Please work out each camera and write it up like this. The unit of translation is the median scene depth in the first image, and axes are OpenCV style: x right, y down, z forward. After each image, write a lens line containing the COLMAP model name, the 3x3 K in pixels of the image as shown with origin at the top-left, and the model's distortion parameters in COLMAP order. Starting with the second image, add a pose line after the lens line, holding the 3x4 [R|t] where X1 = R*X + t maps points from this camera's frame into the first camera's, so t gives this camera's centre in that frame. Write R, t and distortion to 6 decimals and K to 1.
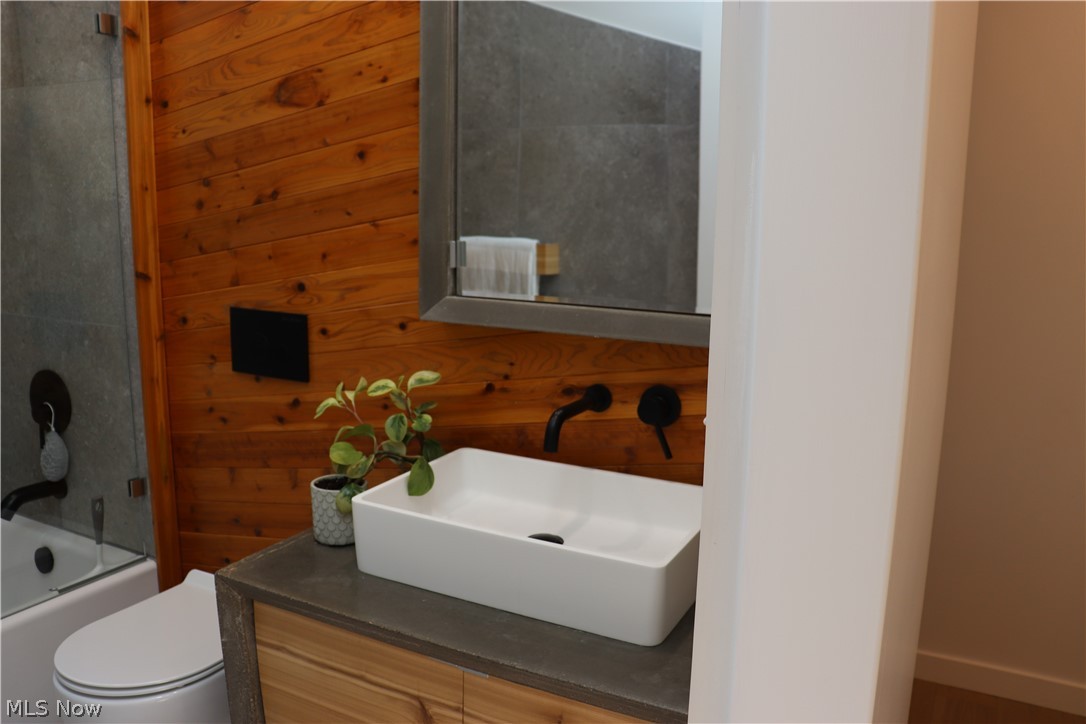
lens RADIAL K [[904.1, 0, 543.0], [0, 904.1, 362.0], [0, 0, 1]] dist [-0.172584, 0.174938]
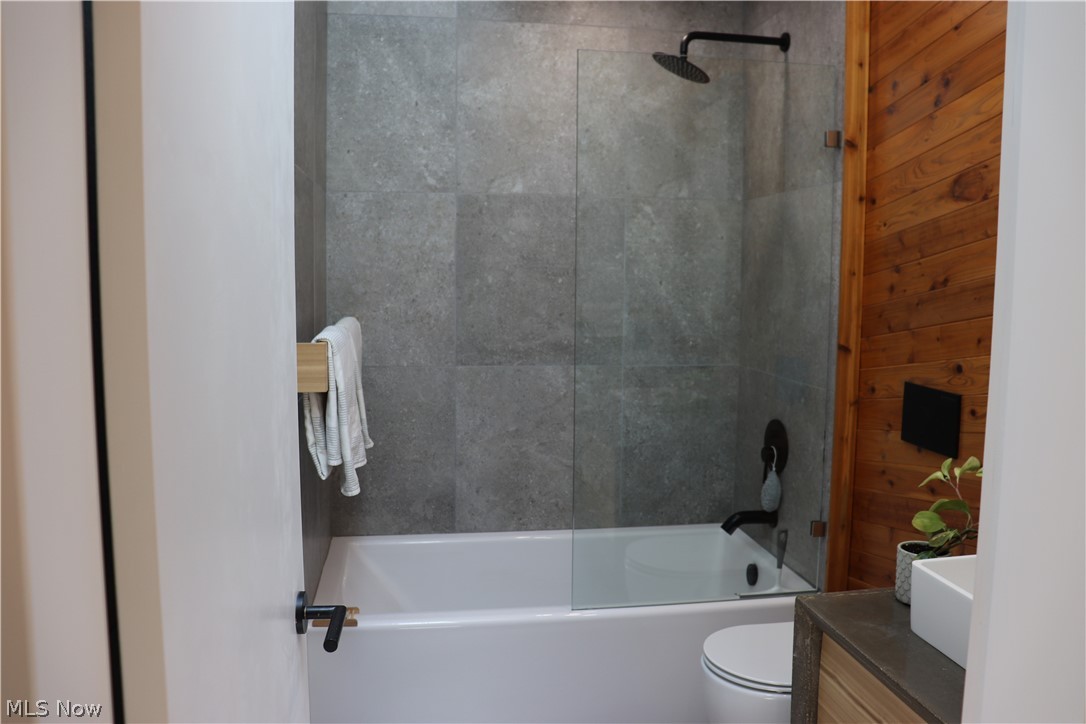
lens RADIAL K [[904.1, 0, 543.0], [0, 904.1, 362.0], [0, 0, 1]] dist [-0.172584, 0.174938]
pose [[0.600427, 0.073652, -0.796281, 0.249339], [-0.143314, 0.989539, -0.016536, -0.003538], [0.786733, 0.124047, 0.604701, -0.021575]]
